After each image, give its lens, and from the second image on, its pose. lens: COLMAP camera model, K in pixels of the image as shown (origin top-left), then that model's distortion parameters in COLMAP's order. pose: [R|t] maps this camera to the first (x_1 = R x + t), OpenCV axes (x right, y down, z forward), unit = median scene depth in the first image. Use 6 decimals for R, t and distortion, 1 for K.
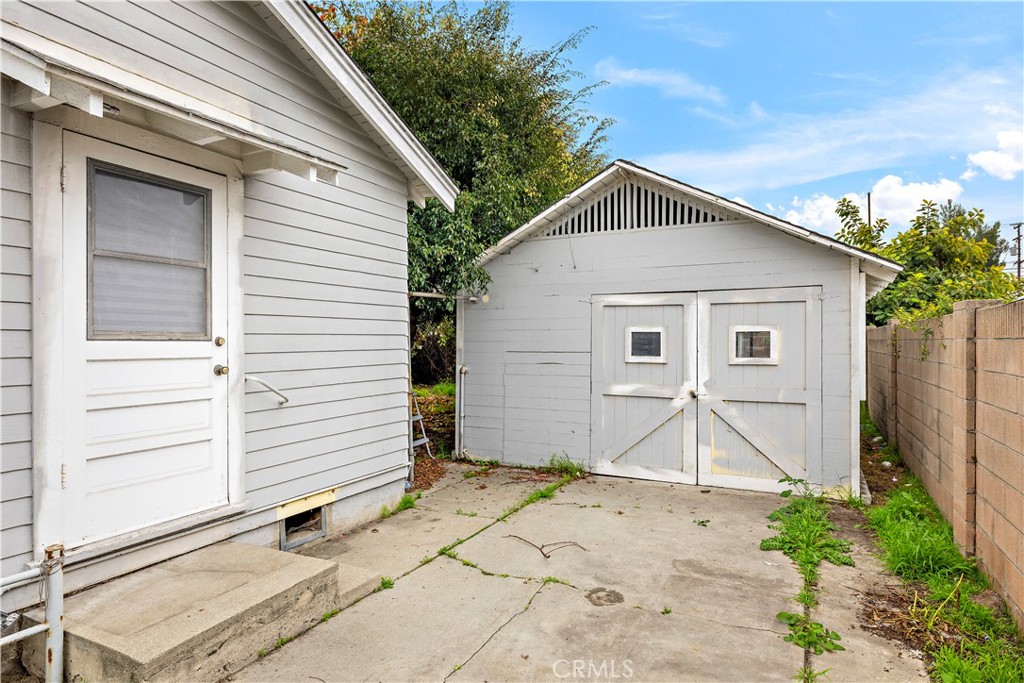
lens RADIAL K [[585.3, 0, 510.5], [0, 585.3, 341.0], [0, 0, 1]] dist [-0.006735, -0.000753]
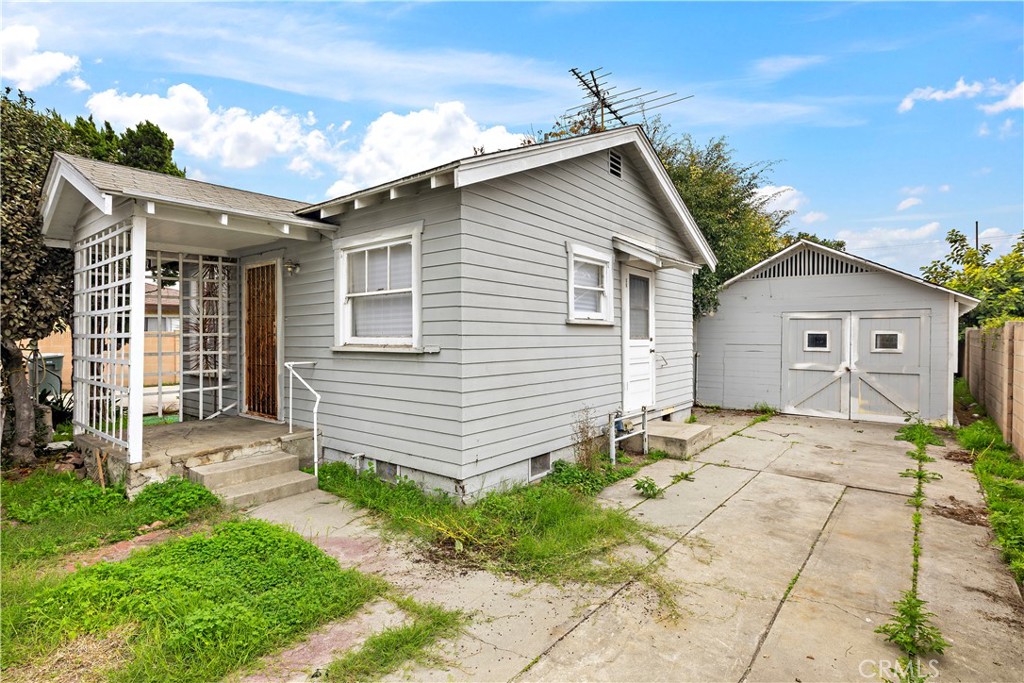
lens RADIAL K [[513.5, 0, 513.7], [0, 513.5, 341.1], [0, 0, 1]] dist [-0.000848, 0.000516]
pose [[0.980480, 0.005904, -0.196530, -0.379966], [-0.003393, 0.999908, 0.013109, -0.010741], [0.196589, -0.012186, 0.980410, -0.736095]]
